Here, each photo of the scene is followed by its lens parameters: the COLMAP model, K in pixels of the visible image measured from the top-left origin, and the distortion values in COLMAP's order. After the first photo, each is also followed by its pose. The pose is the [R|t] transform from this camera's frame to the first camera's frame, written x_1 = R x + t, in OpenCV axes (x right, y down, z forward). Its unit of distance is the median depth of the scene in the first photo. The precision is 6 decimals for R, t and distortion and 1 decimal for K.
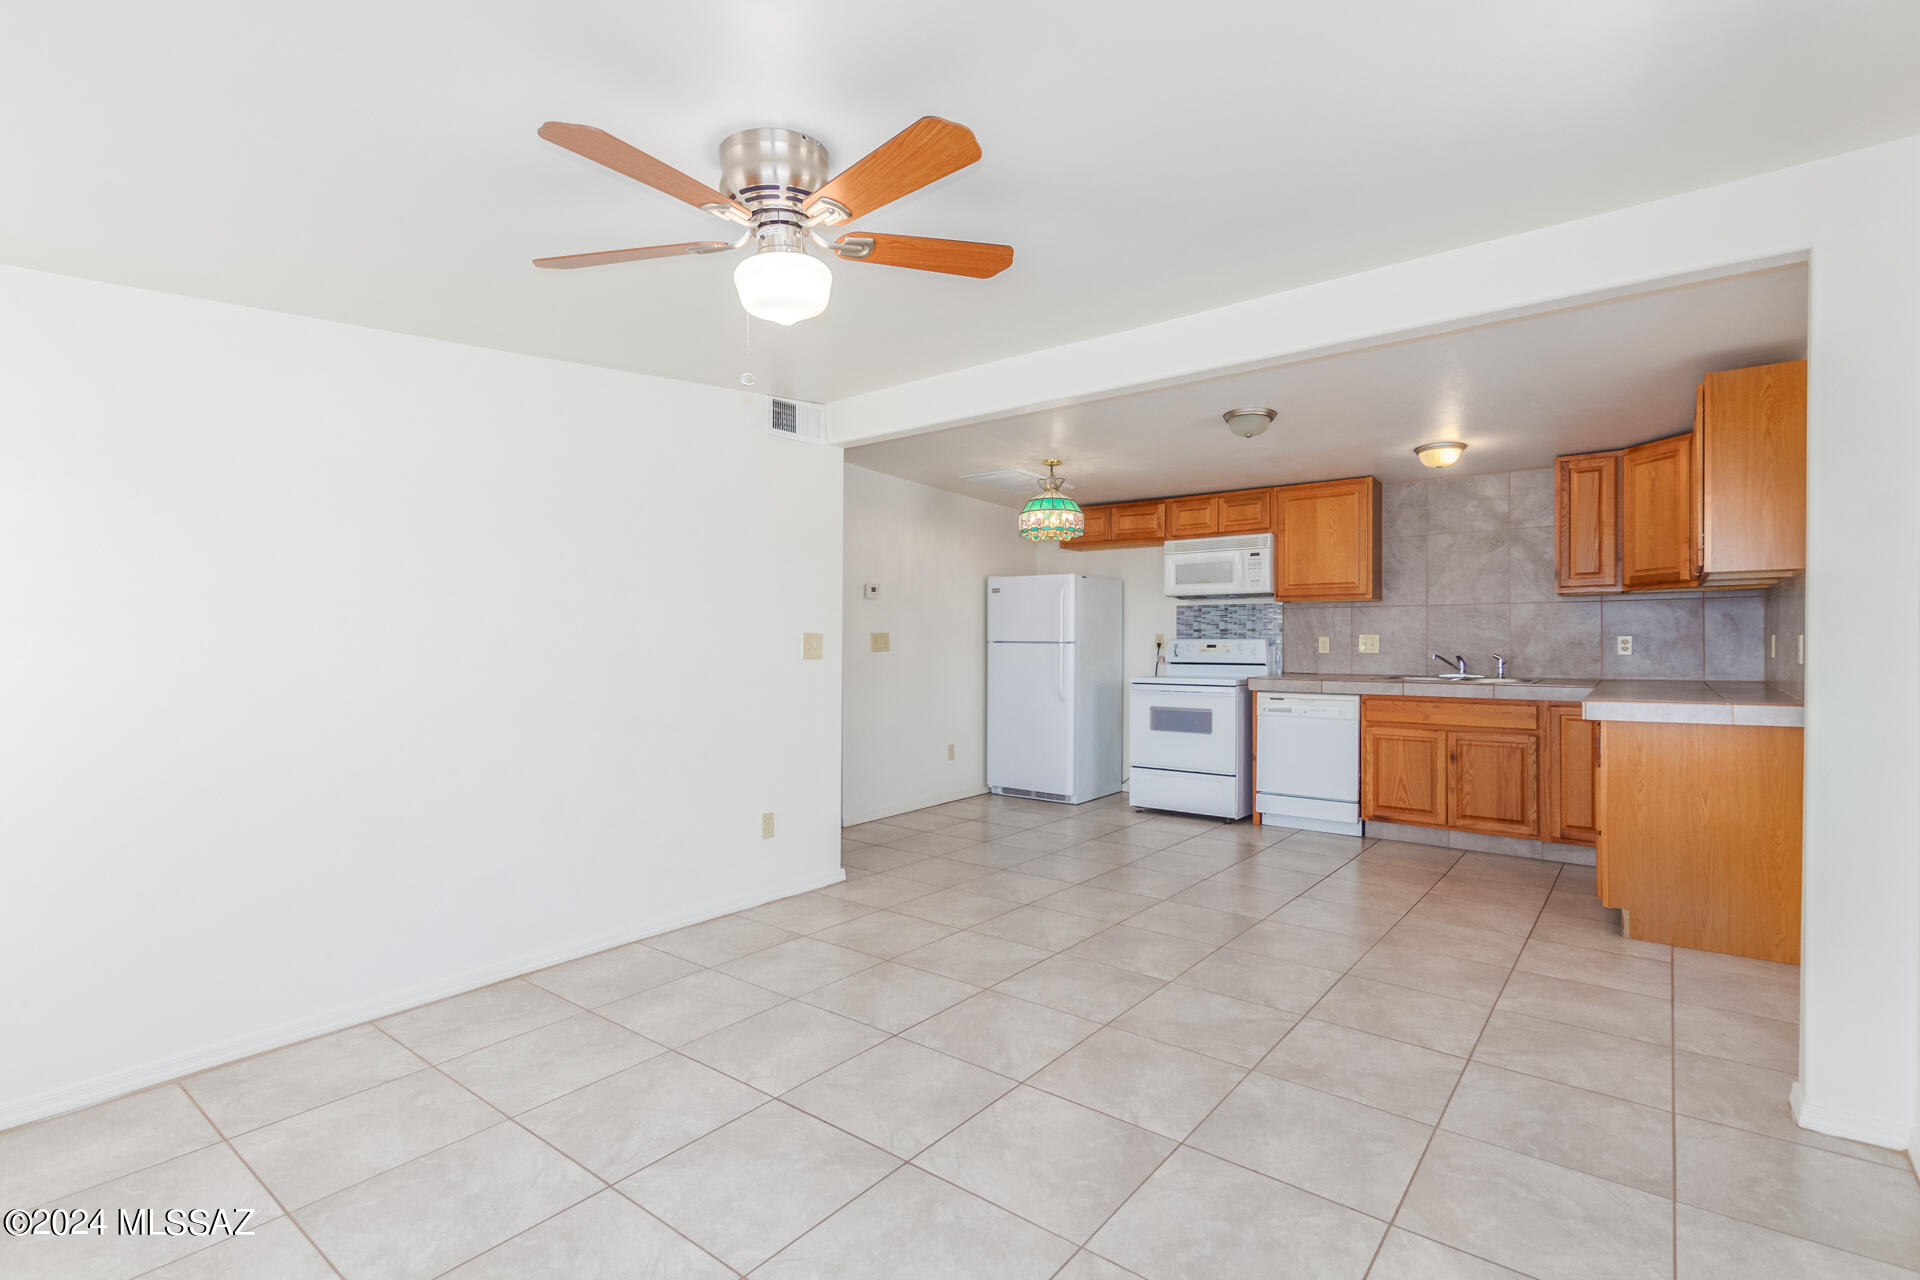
lens RADIAL K [[892.2, 0, 965.8], [0, 892.2, 638.1], [0, 0, 1]] dist [-0.001729, -0.000798]
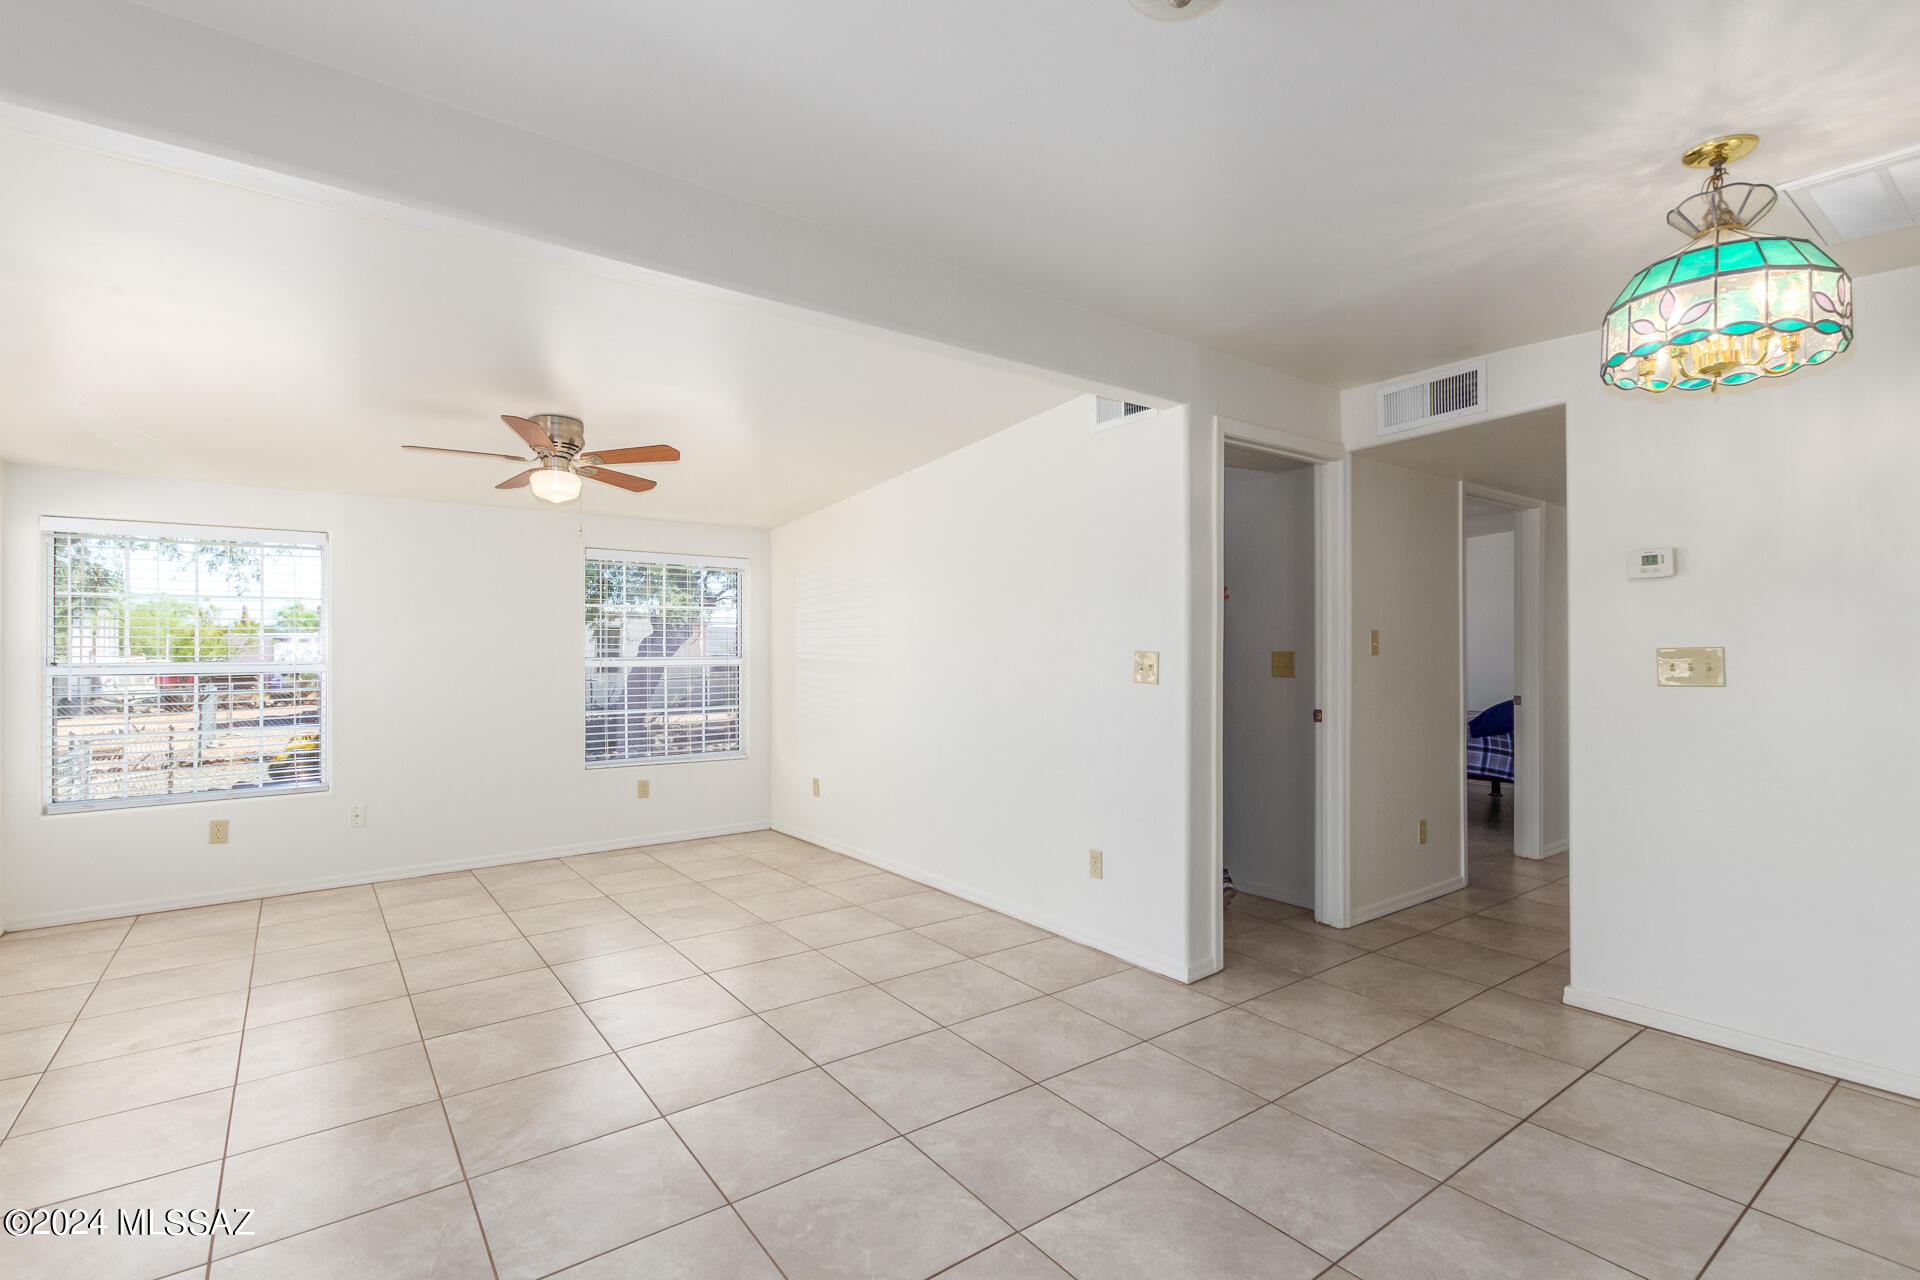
lens RADIAL K [[892.2, 0, 965.5], [0, 892.2, 642.1], [0, 0, 1]] dist [-0.001729, -0.000798]
pose [[-0.257984, -0.004572, -0.966138, 0.768759], [-0.000806, 0.999989, -0.004517, -0.010688], [0.966149, -0.000387, -0.257985, 1.239699]]
